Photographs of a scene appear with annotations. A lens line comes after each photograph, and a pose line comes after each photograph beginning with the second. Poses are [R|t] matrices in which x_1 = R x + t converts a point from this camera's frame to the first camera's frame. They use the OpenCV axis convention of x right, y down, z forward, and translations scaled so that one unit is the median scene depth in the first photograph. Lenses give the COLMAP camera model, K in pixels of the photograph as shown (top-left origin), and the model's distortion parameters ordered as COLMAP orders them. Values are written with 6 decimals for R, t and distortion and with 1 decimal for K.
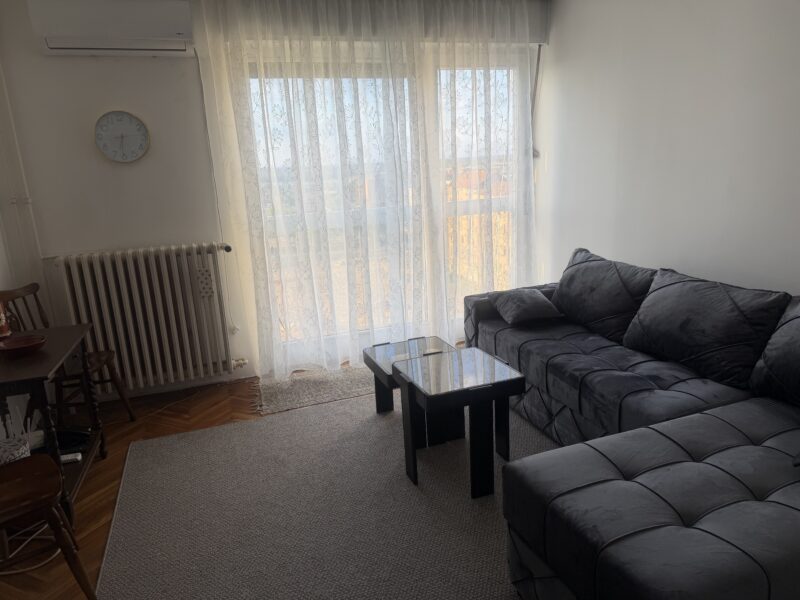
lens RADIAL K [[559.4, 0, 423.5], [0, 559.4, 299.5], [0, 0, 1]] dist [0.003297, -0.026647]
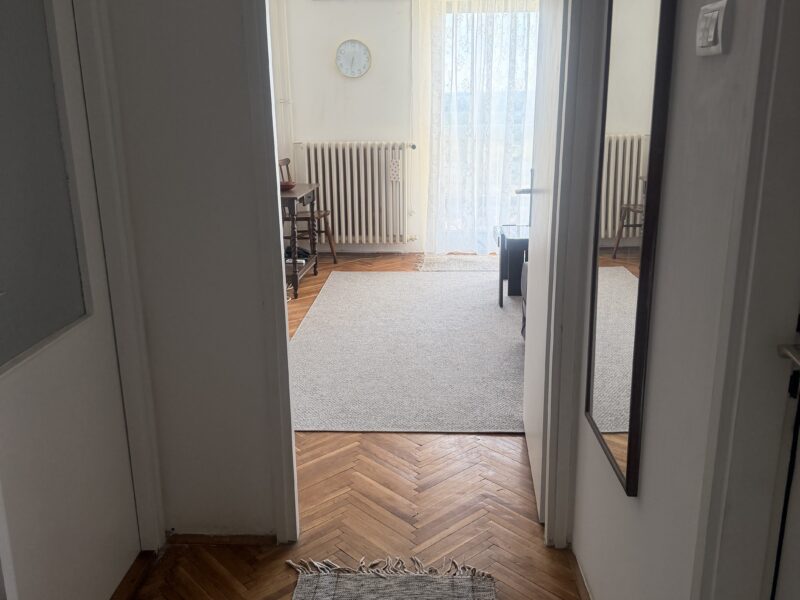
lens RADIAL K [[726.9, 0, 400.0], [0, 726.9, 300.0], [0, 0, 1]] dist [0.192379, -0.416769]
pose [[0.912118, 0.142530, -0.384350, 0.351402], [-0.131178, 0.989790, 0.055743, 0.181412], [0.388371, -0.000426, 0.921503, -0.635202]]
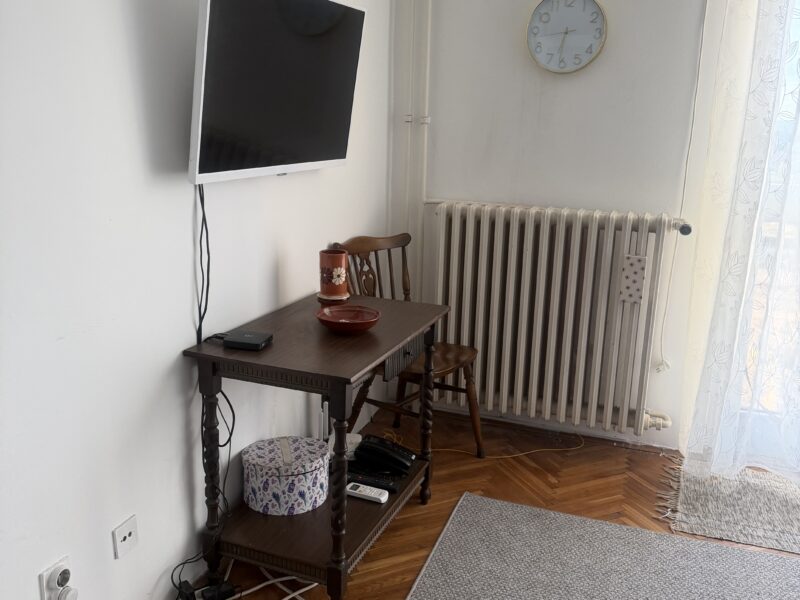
lens RADIAL K [[726.9, 0, 400.0], [0, 726.9, 300.0], [0, 0, 1]] dist [0.192379, -0.416769]
pose [[0.748471, 0.222393, -0.624766, -0.077796], [-0.216985, 0.972364, 0.086176, -0.022769], [0.626665, 0.071065, 0.776042, 0.232568]]
